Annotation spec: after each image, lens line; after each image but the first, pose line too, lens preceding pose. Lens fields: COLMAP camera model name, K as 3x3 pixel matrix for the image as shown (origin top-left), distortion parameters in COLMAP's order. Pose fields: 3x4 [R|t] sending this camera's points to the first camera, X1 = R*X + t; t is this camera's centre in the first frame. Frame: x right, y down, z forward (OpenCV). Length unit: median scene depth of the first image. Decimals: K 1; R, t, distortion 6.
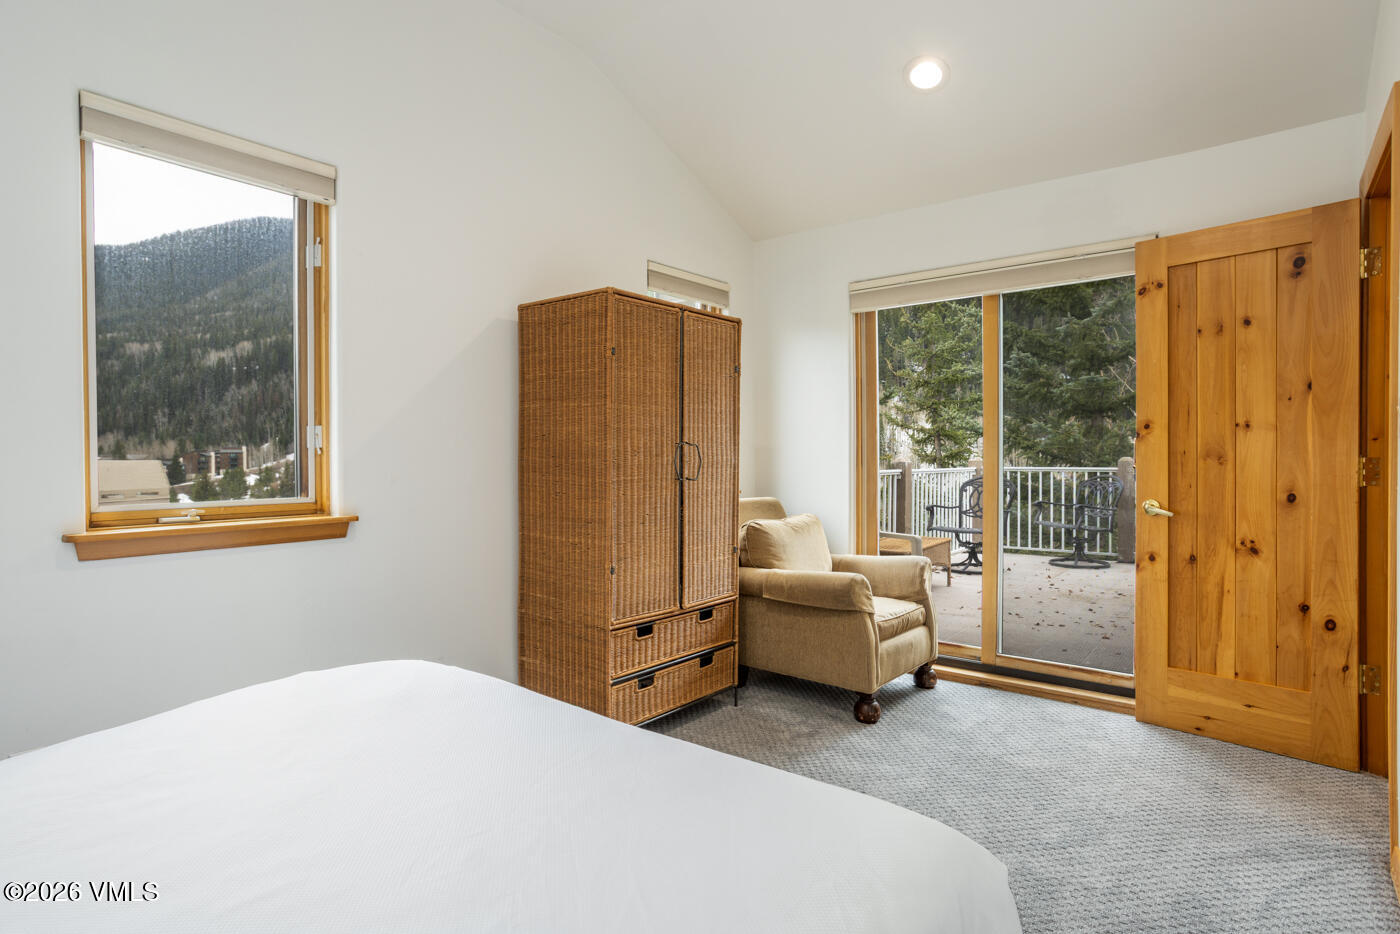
lens RADIAL K [[761.7, 0, 703.3], [0, 761.7, 470.2], [0, 0, 1]] dist [-0.003008, 0.000097]
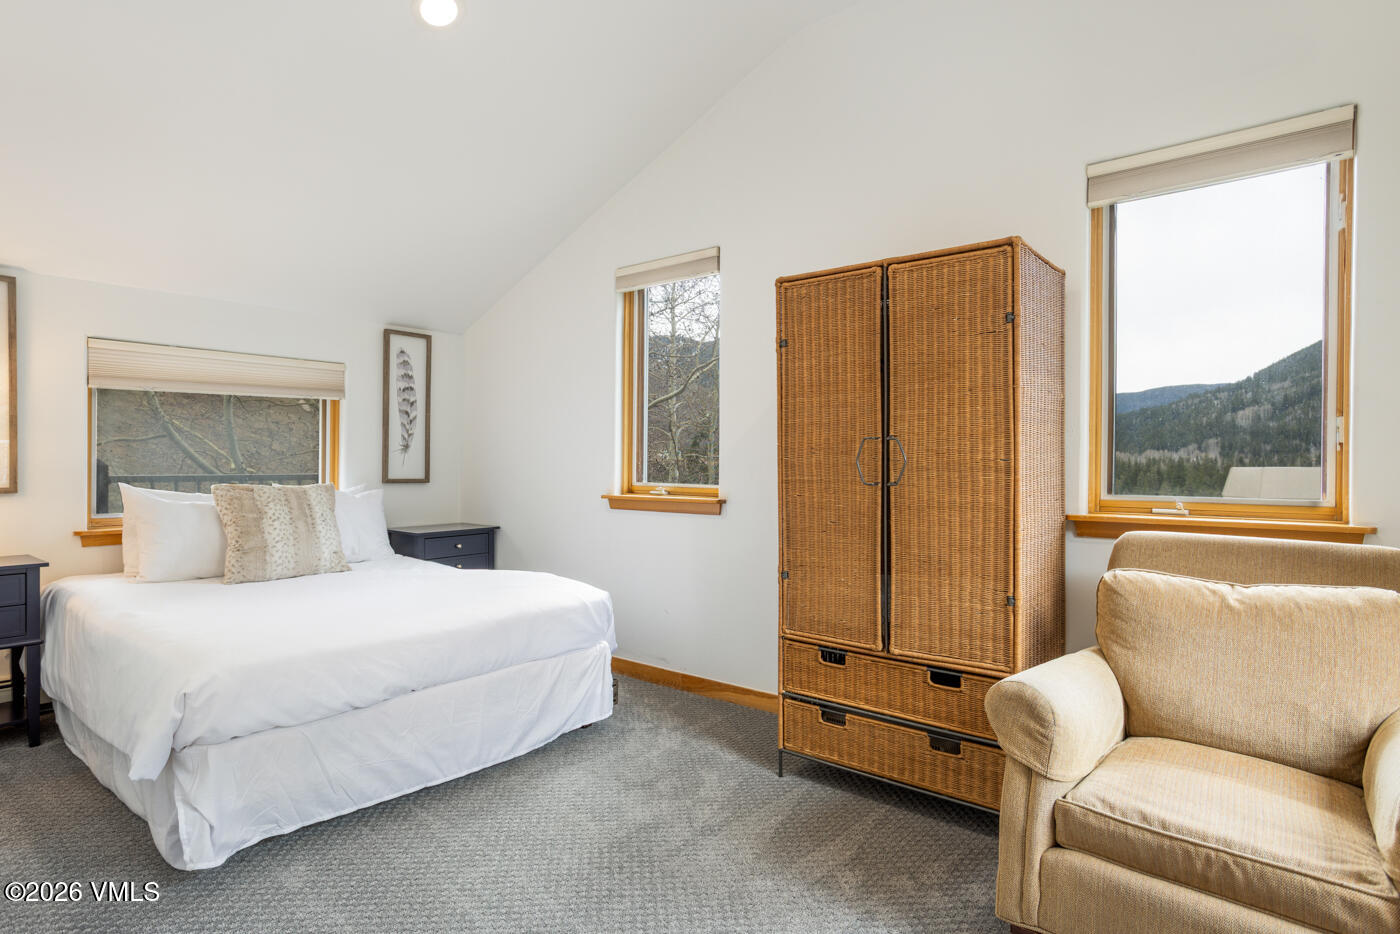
lens RADIAL K [[761.7, 0, 699.7], [0, 761.7, 462.5], [0, 0, 1]] dist [-0.003008, 0.000097]
pose [[-0.028602, 0.012606, -0.999511, 0.750074], [-0.010227, 0.999864, 0.012903, -0.018413], [0.999539, 0.010591, -0.028470, 0.832525]]
